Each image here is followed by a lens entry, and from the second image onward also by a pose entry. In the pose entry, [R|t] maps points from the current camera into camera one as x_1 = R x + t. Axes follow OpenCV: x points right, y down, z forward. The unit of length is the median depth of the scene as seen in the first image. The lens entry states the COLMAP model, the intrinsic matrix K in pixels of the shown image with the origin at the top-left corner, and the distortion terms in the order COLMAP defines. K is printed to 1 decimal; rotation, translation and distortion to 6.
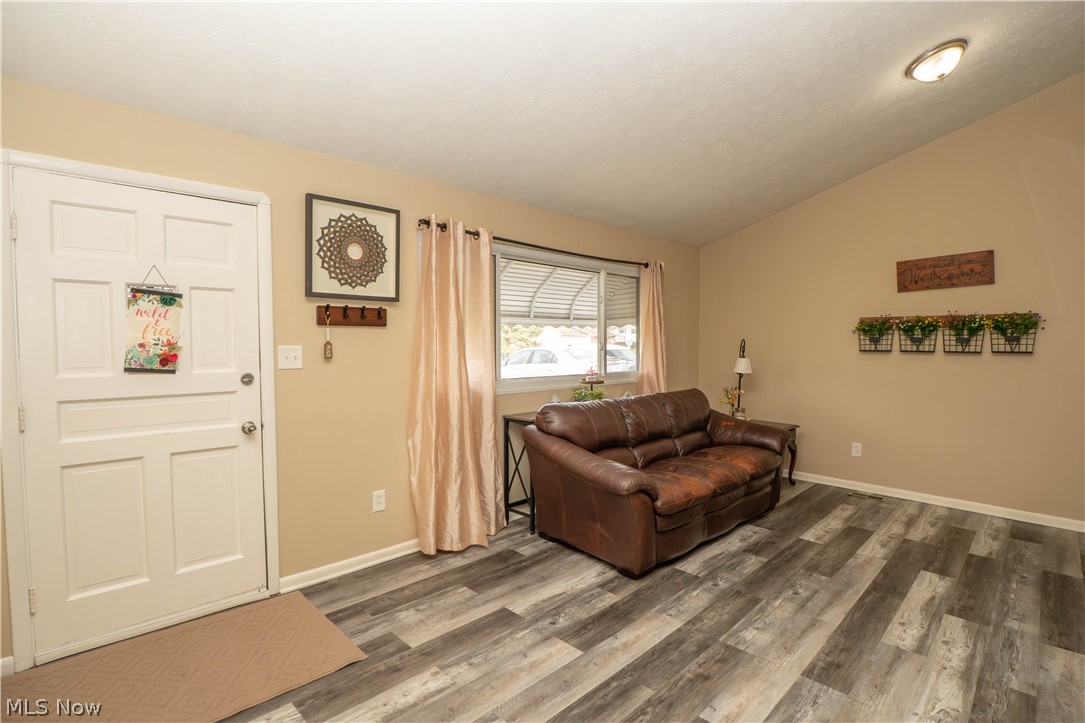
lens RADIAL K [[542.0, 0, 542.9], [0, 542.0, 362.1], [0, 0, 1]] dist [-0.039733, 0.007715]
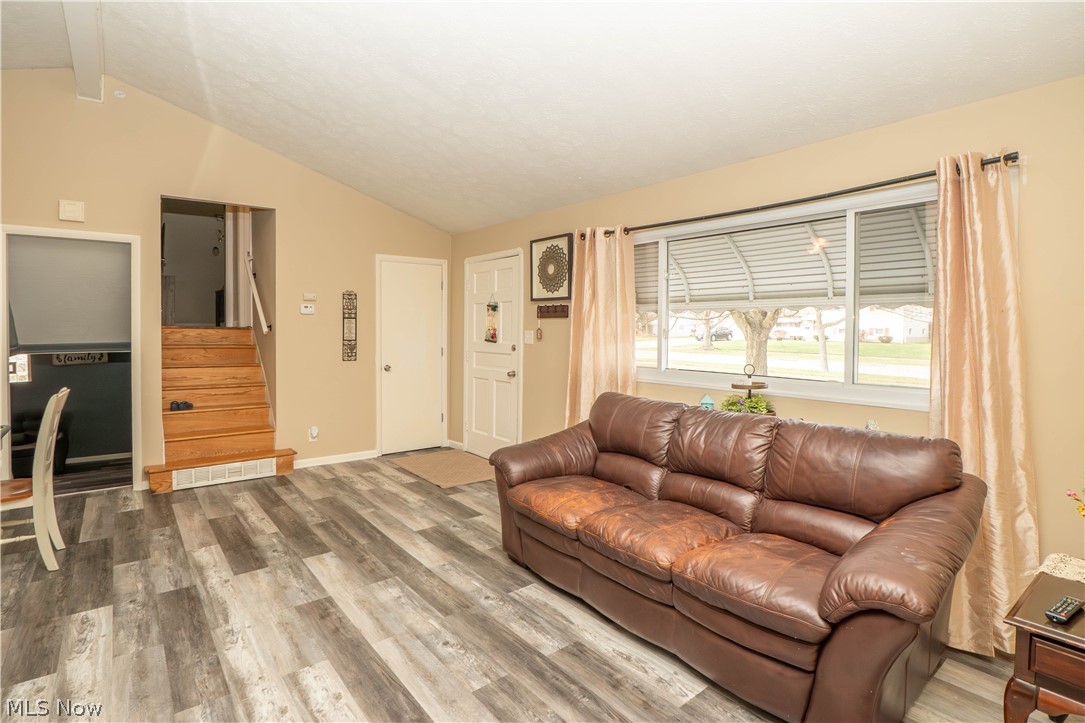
lens RADIAL K [[542.0, 0, 499.3], [0, 542.0, 326.3], [0, 0, 1]] dist [-0.039733, 0.007715]
pose [[-0.184106, -0.008307, -0.982871, 1.360377], [-0.041116, 0.999154, -0.000743, -0.041923], [0.982046, 0.040275, -0.184292, 1.319651]]
